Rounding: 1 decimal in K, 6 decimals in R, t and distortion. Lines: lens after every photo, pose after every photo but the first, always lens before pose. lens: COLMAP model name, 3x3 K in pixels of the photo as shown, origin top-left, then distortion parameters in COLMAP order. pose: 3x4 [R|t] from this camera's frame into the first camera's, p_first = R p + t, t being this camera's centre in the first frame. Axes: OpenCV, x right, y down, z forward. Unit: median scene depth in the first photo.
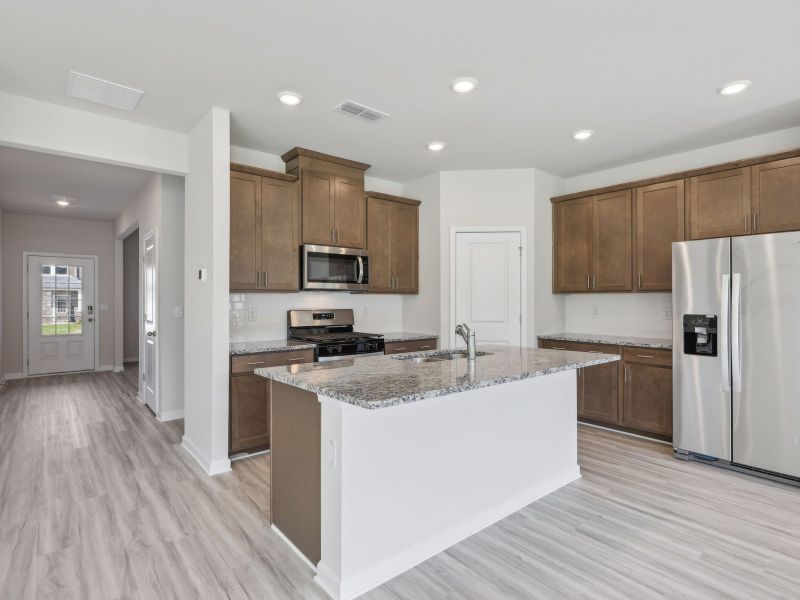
lens RADIAL K [[417.9, 0, 397.1], [0, 417.9, 299.1], [0, 0, 1]] dist [-0.002453, 0.001007]
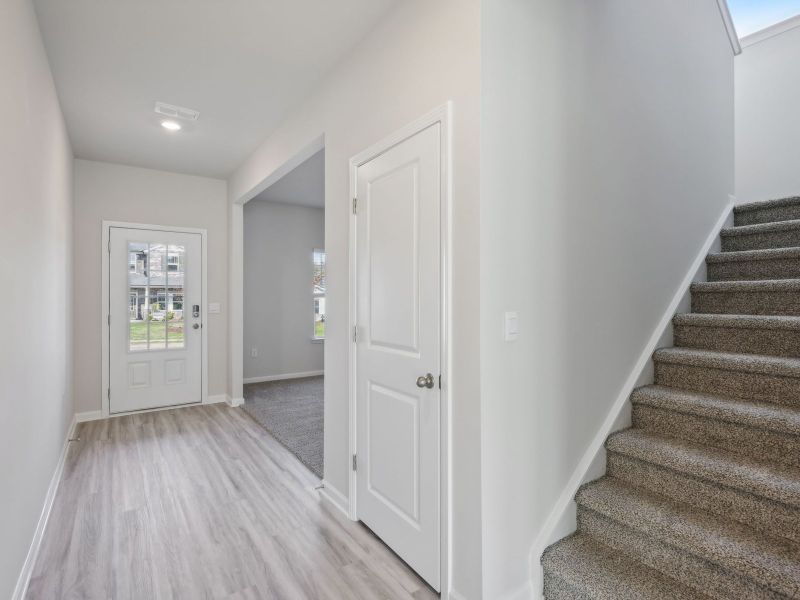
lens RADIAL K [[417.9, 0, 403.3], [0, 417.9, 294.1], [0, 0, 1]] dist [-0.002453, 0.001007]
pose [[0.995645, -0.002983, -0.093175, -0.349972], [0.002590, 0.999987, -0.004335, 0.002625], [0.093187, 0.004075, 0.995640, 0.376464]]
